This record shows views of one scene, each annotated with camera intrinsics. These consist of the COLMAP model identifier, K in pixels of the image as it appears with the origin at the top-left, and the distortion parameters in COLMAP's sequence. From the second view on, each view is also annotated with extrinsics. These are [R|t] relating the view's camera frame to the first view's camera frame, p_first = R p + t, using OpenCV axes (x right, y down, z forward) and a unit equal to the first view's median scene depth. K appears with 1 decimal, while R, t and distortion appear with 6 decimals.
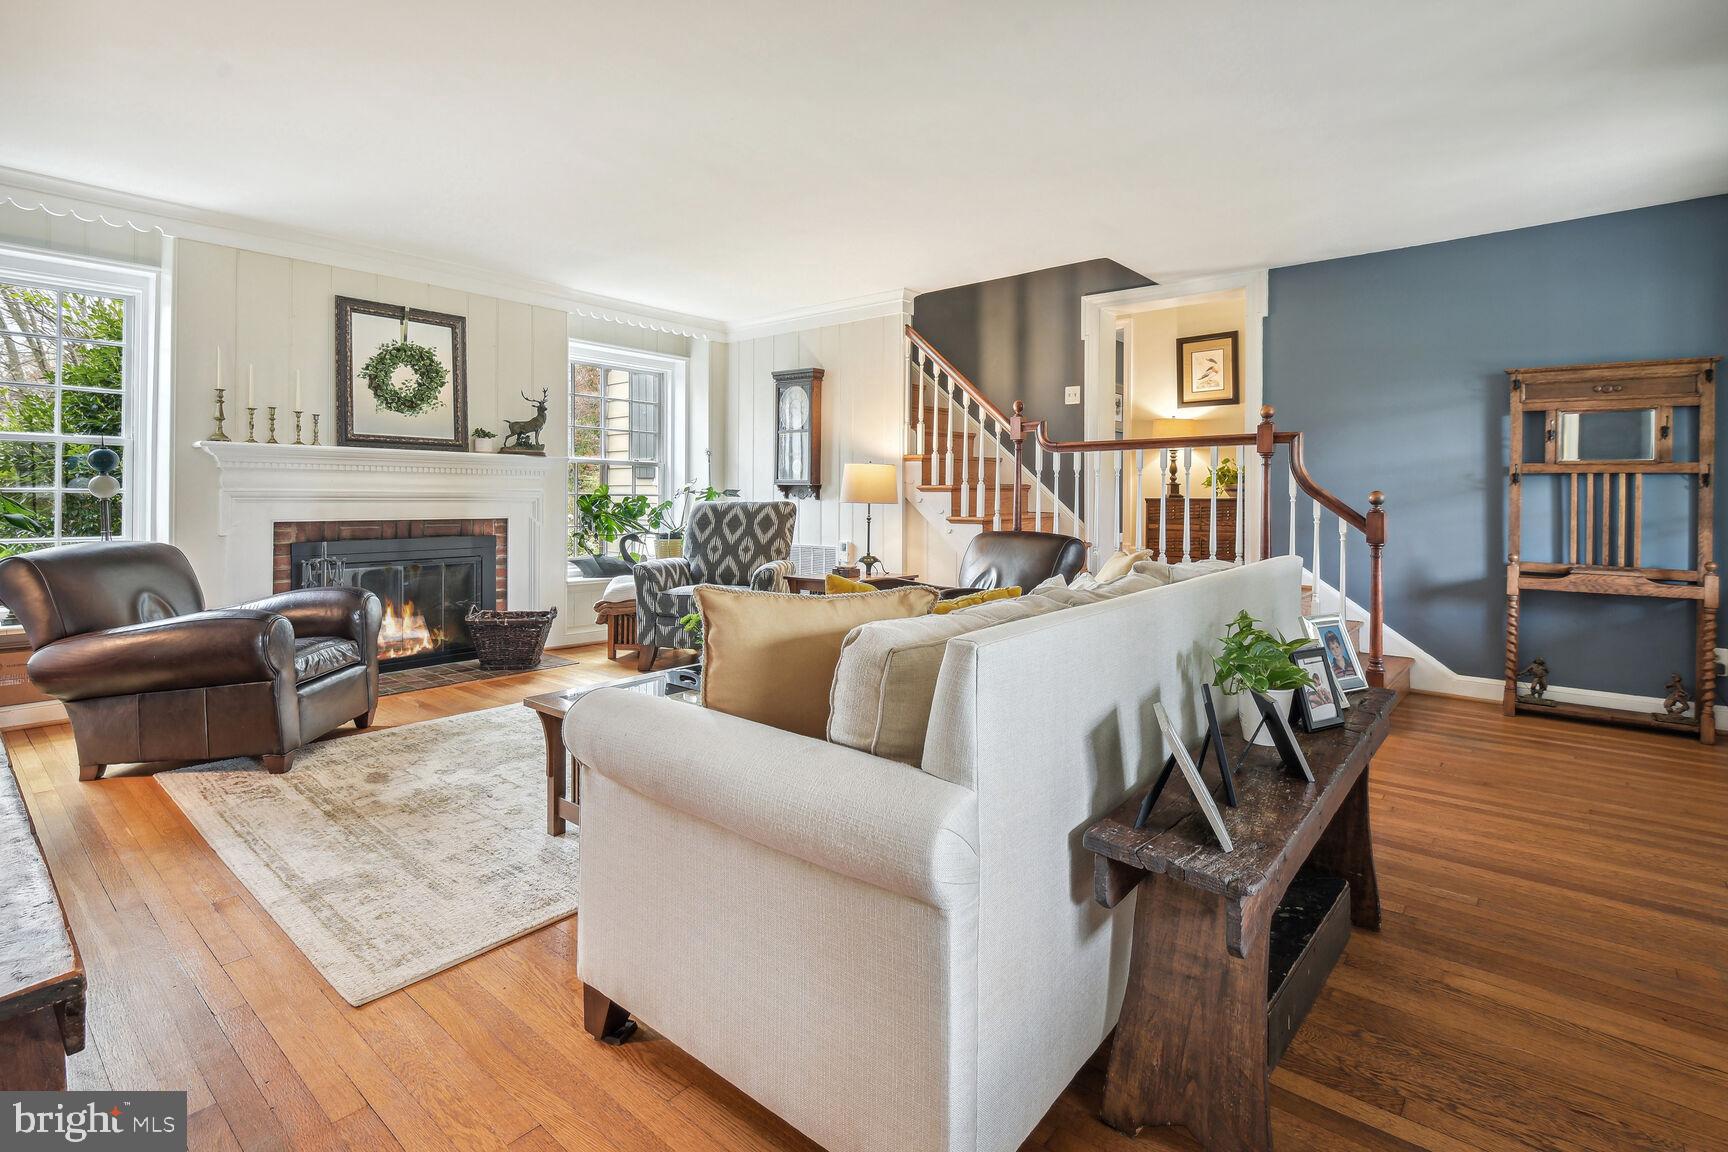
lens RADIAL K [[798.5, 0, 878.7], [0, 798.5, 507.5], [0, 0, 1]] dist [-0.030640, -0.004606]
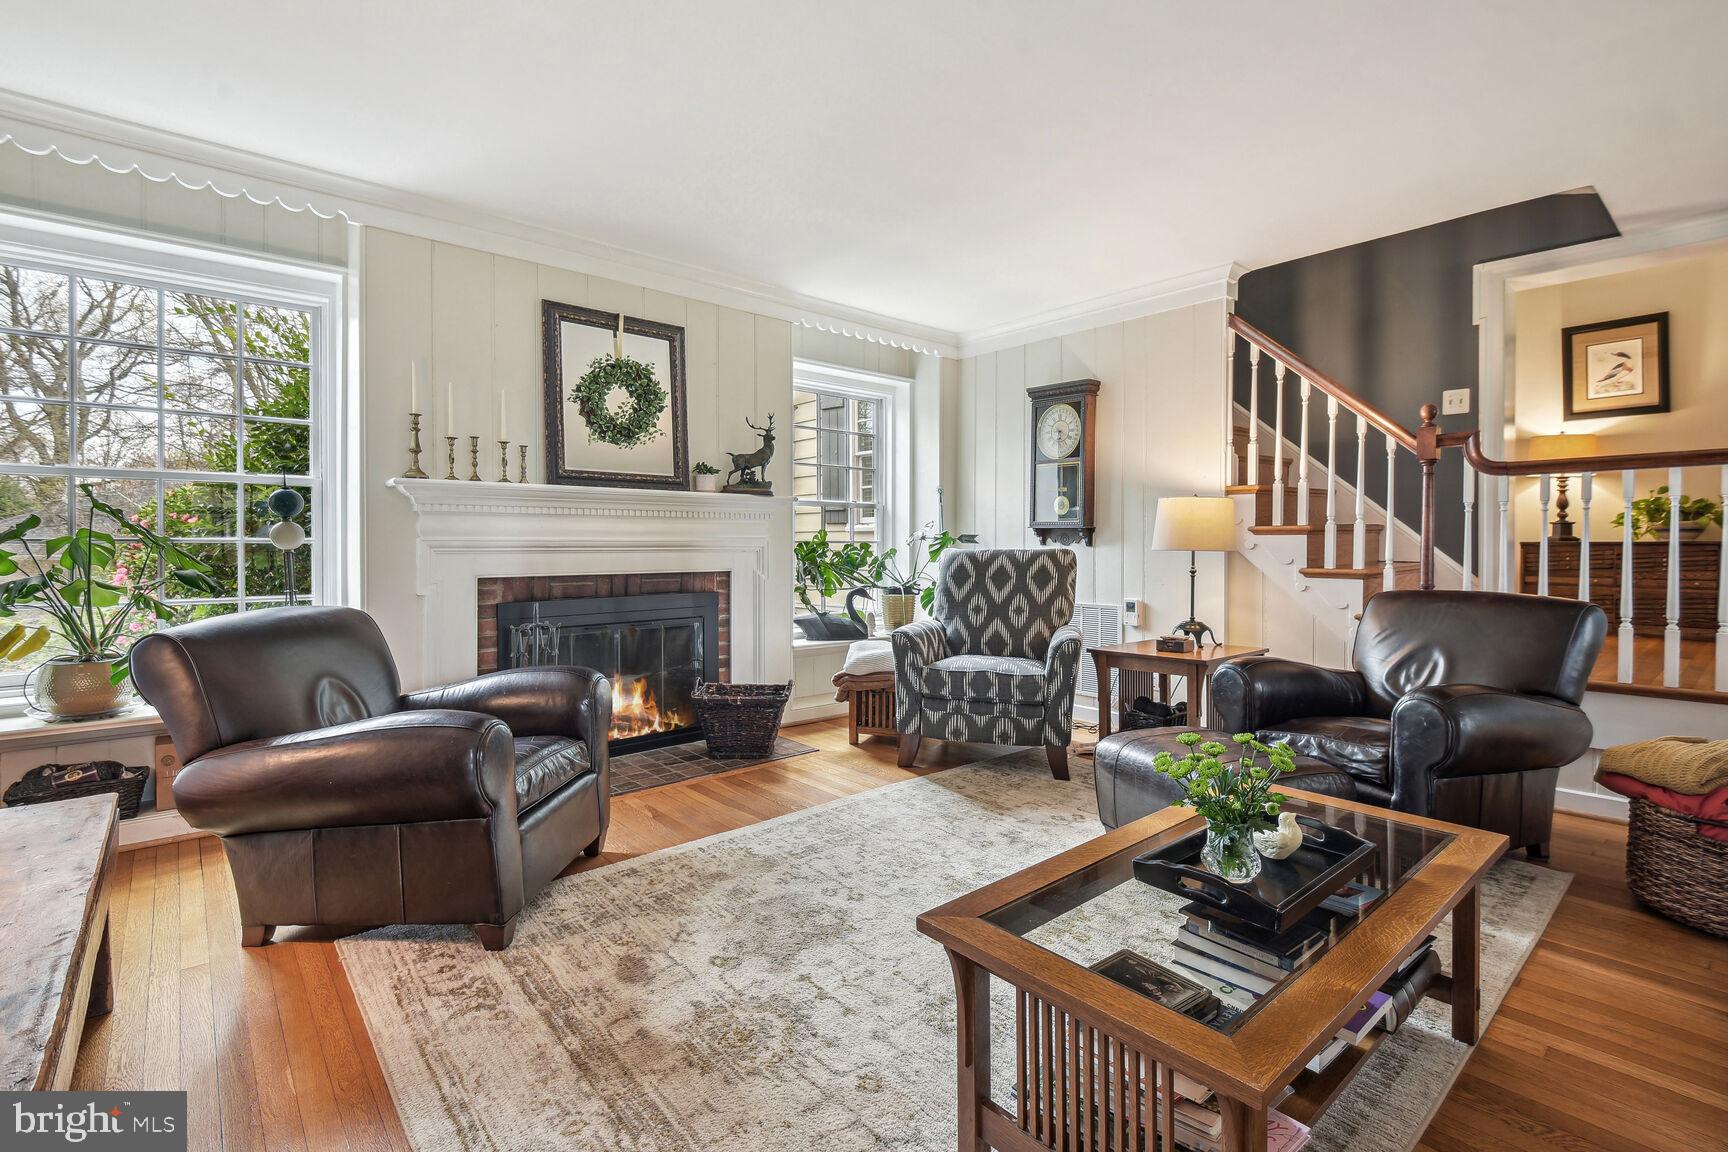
lens RADIAL K [[798.5, 0, 862.5], [0, 798.5, 569.2], [0, 0, 1]] dist [-0.030640, -0.004606]
pose [[0.980881, -0.000500, -0.194610, -0.182147], [0.004448, 0.999793, 0.019851, -0.004648], [0.194560, -0.020337, 0.980680, 0.222427]]
